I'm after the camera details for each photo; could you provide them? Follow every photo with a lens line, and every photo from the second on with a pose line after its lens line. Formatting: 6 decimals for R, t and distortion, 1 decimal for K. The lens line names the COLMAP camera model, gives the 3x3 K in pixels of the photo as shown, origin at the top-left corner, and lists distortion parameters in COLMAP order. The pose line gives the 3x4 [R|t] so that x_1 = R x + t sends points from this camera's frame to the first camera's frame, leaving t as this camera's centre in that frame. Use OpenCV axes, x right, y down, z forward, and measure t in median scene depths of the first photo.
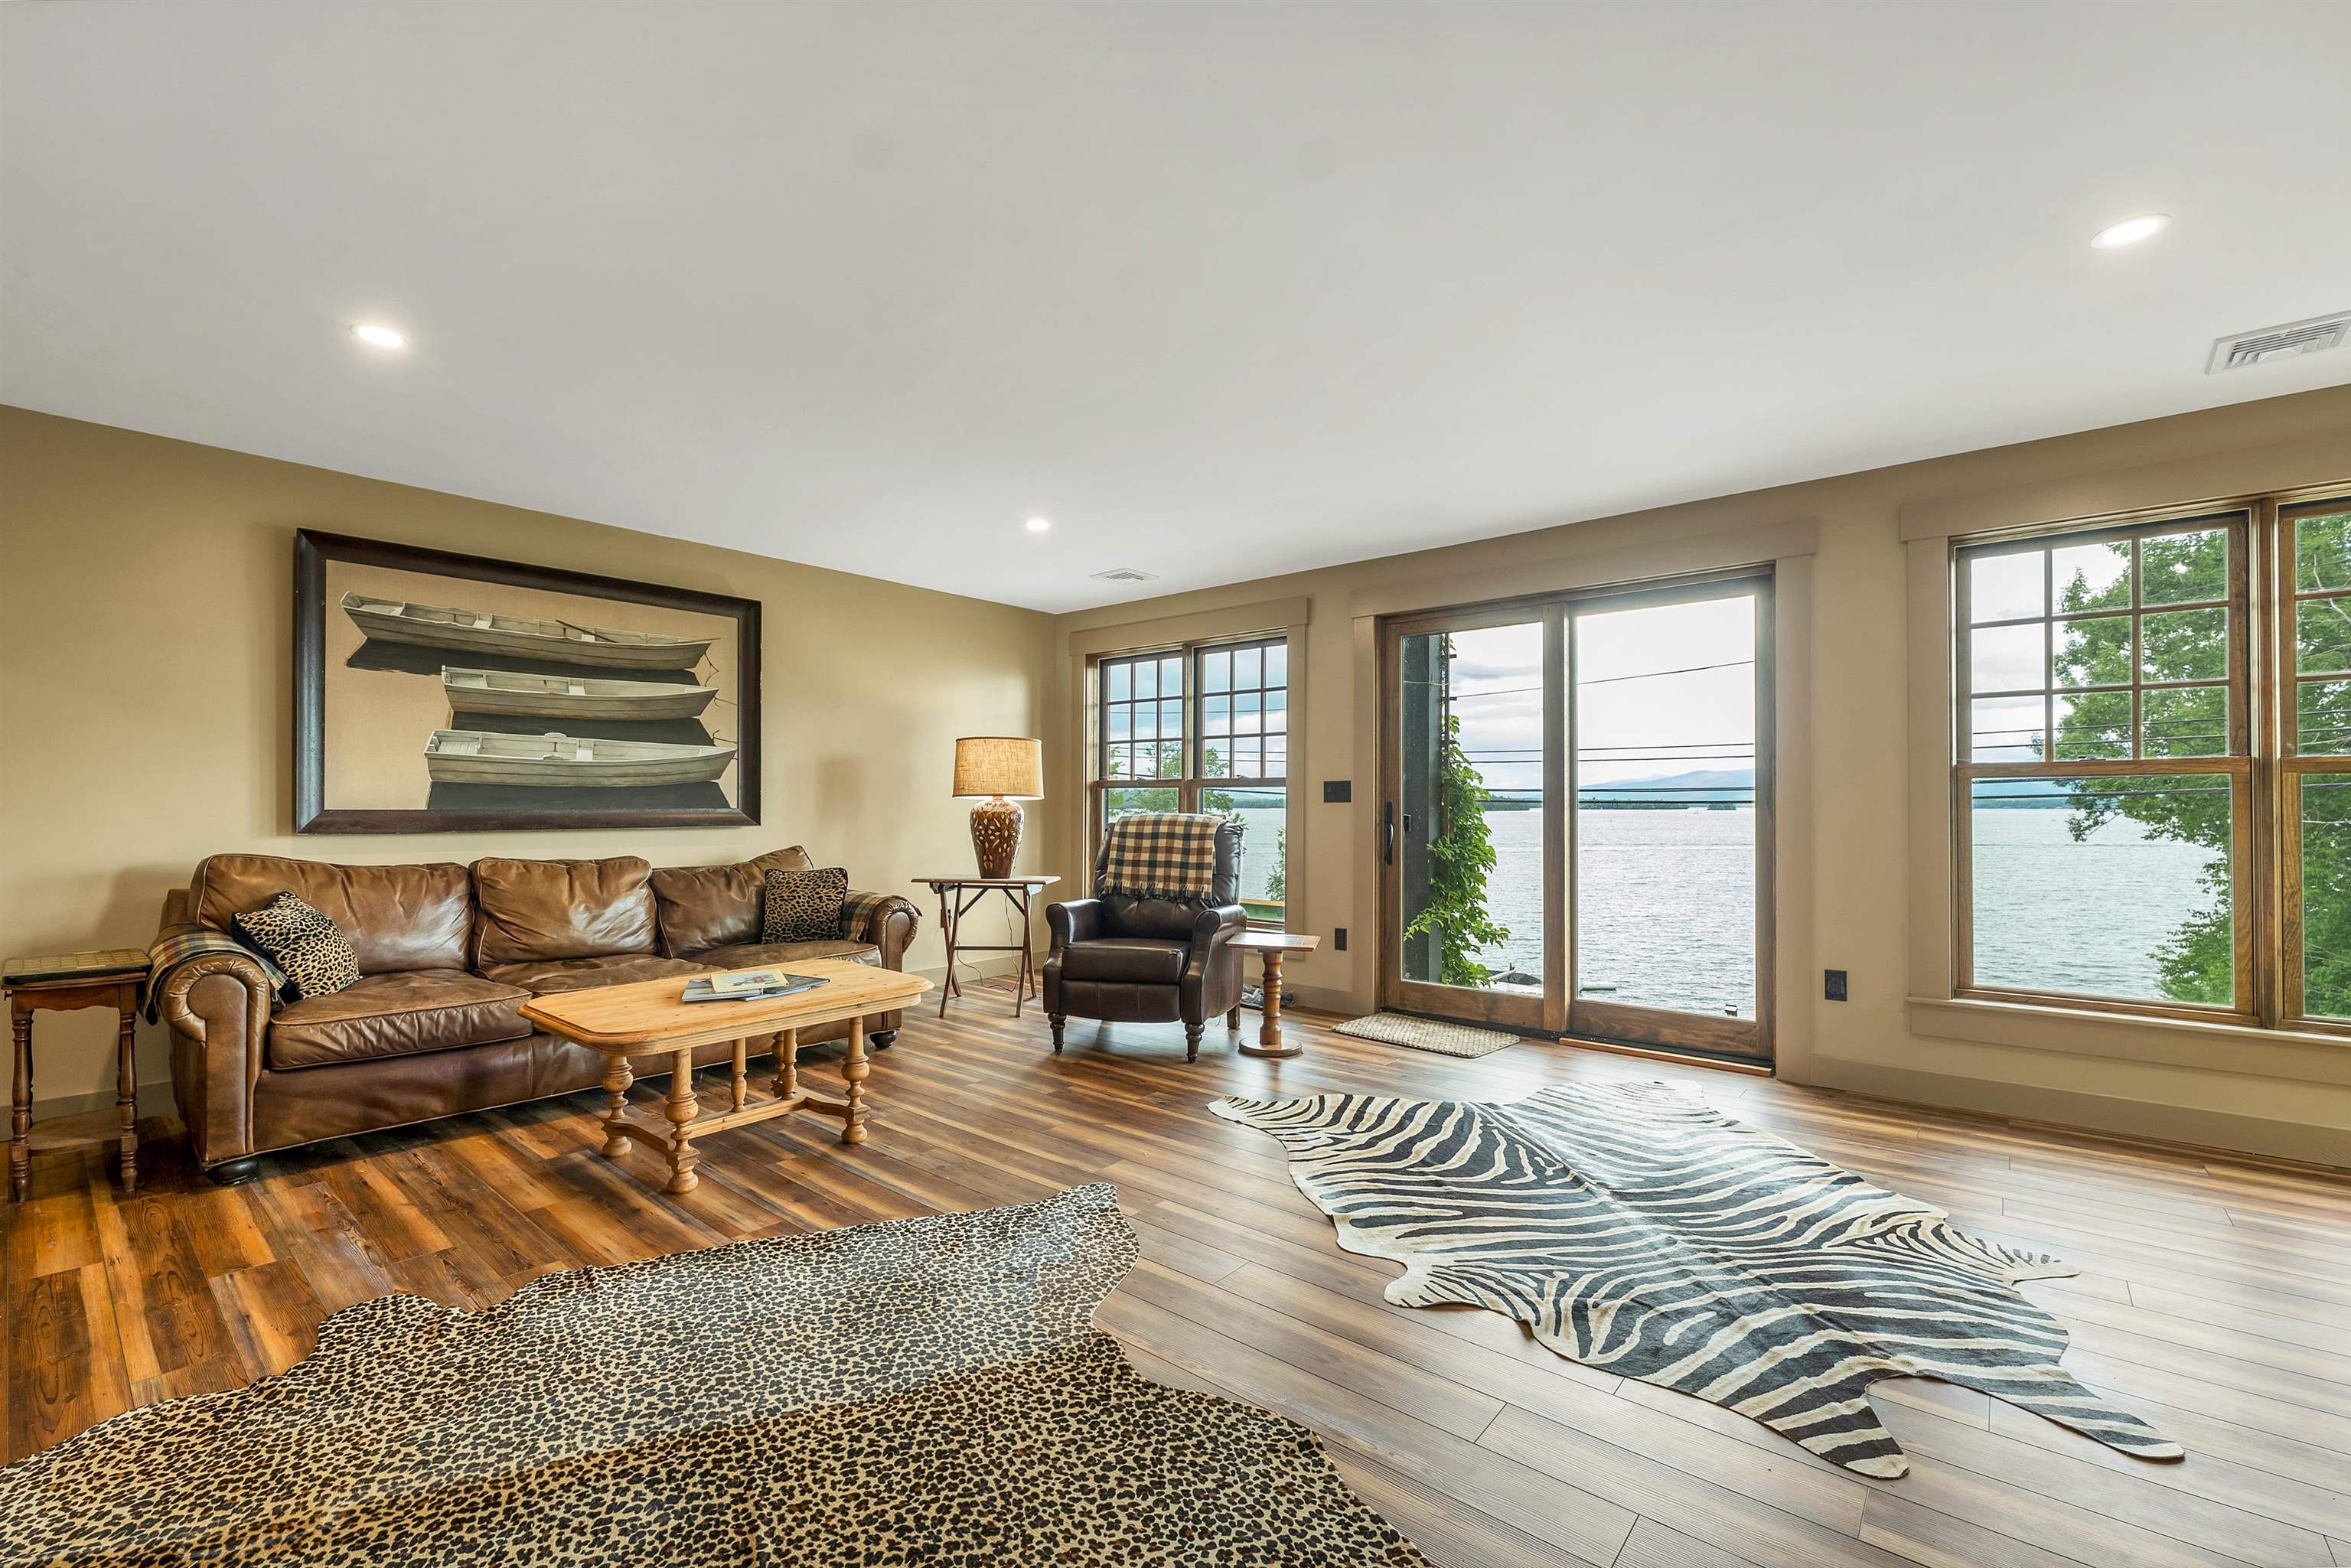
lens RADIAL K [[990.0, 0, 1164.6], [0, 990.0, 792.6], [0, 0, 1]] dist [0.000228, 0.000343]
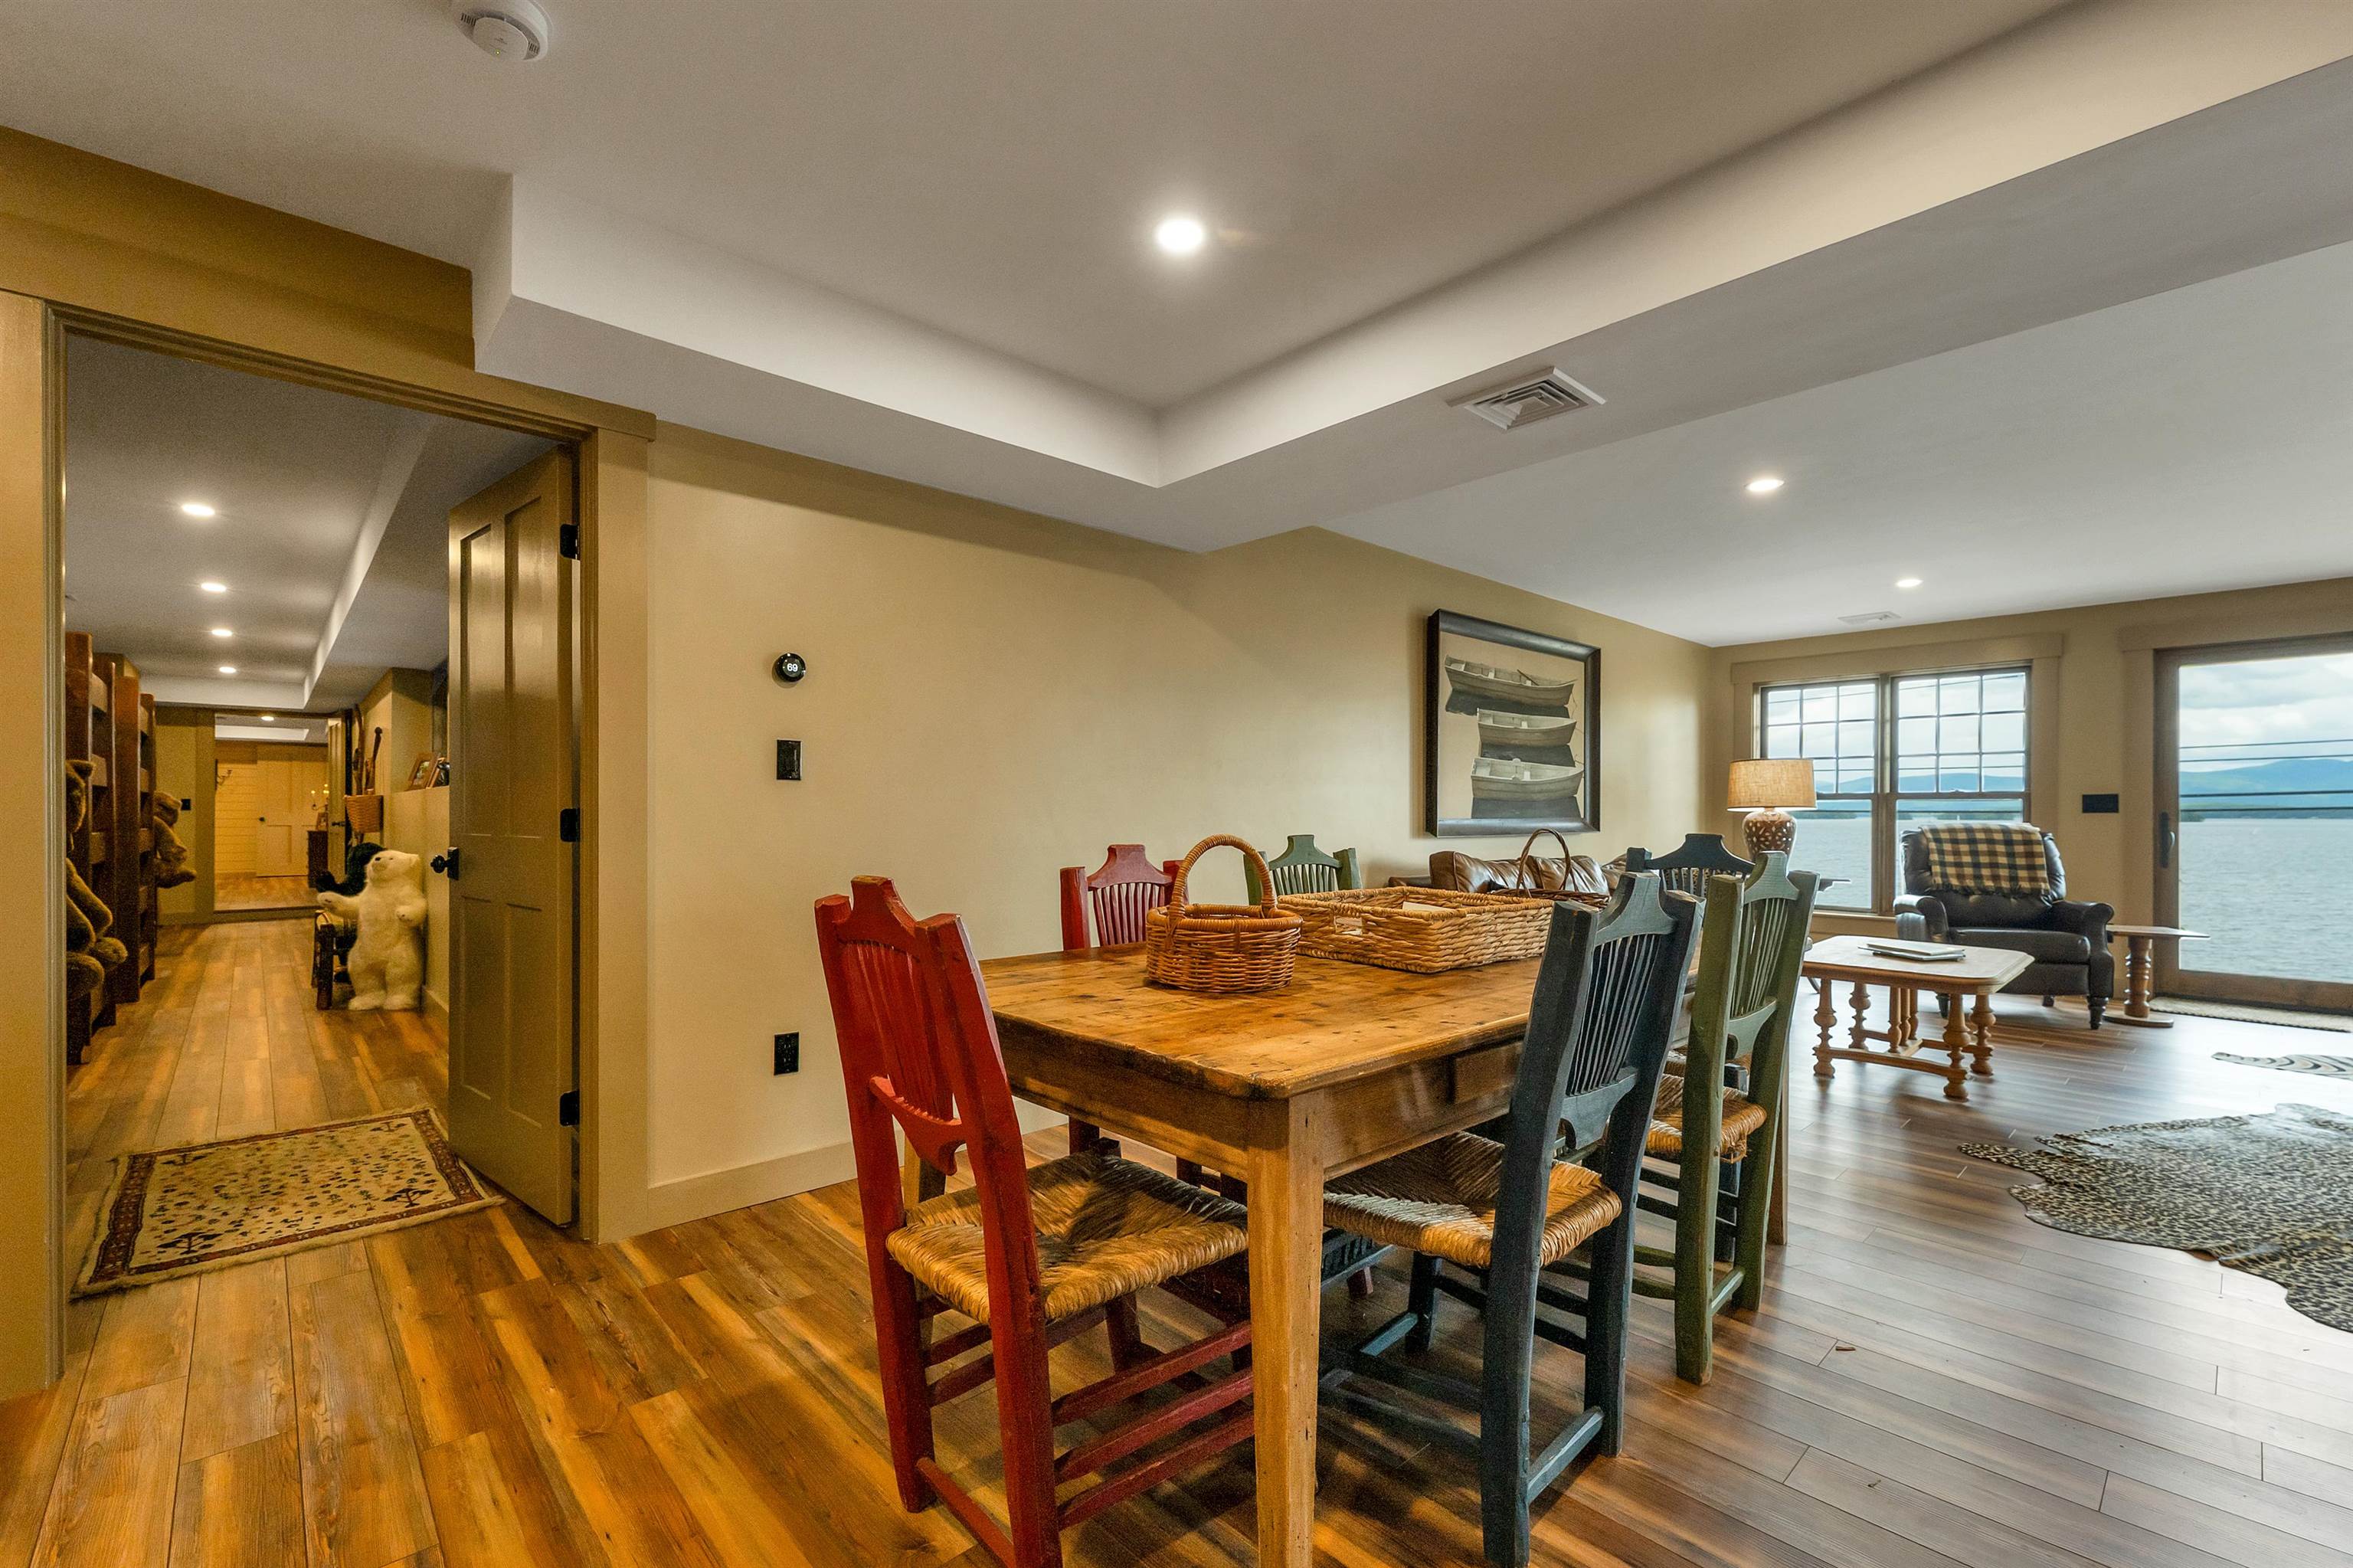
lens RADIAL K [[977.4, 0, 1169.6], [0, 977.4, 807.6], [0, 0, 1]] dist [-0.003296, -0.000359]
pose [[0.991183, 0.000268, -0.132501, -1.013900], [0.000594, 0.999979, 0.006471, -0.005924], [0.132500, -0.006492, 0.991162, -0.349270]]
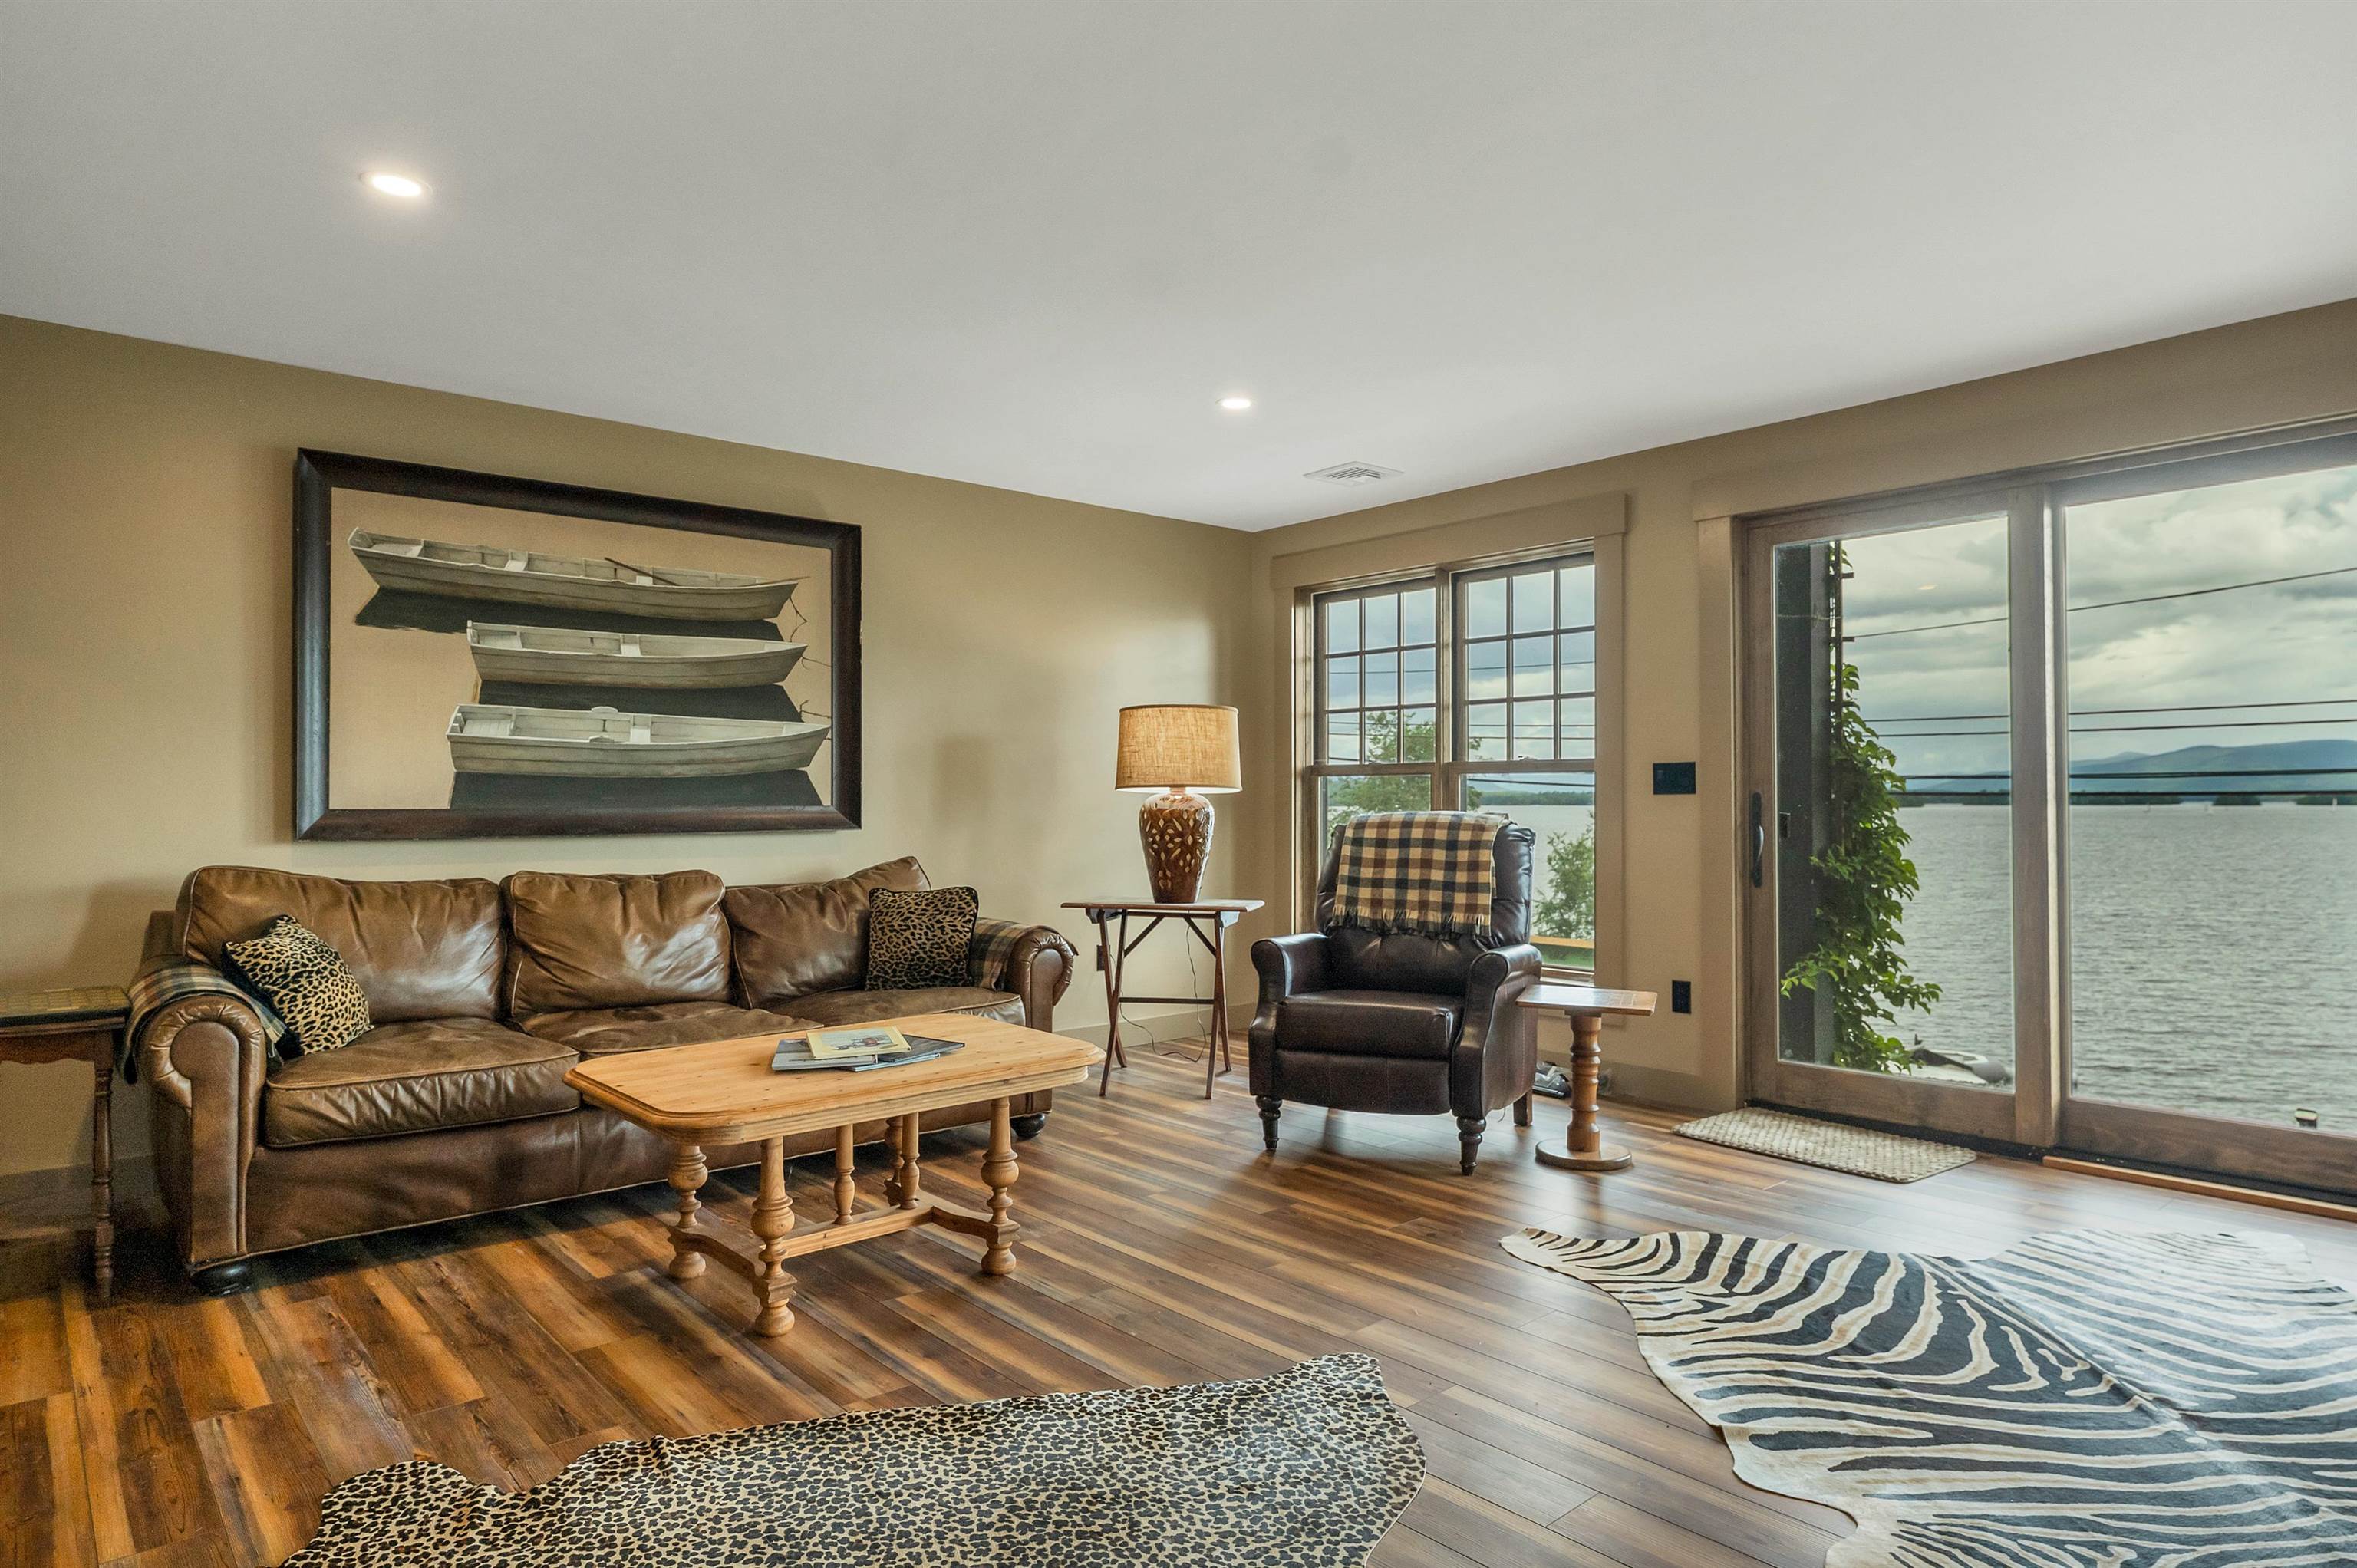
lens RADIAL K [[1363.4, 0, 1178.9], [0, 1363.4, 770.7], [0, 0, 1]] dist [0.006008, -0.001648]
pose [[0.989264, -0.007109, -0.145965, -0.033312], [0.005619, 0.999928, -0.010619, 0.002373], [0.146030, 0.009685, 0.989233, 0.037758]]
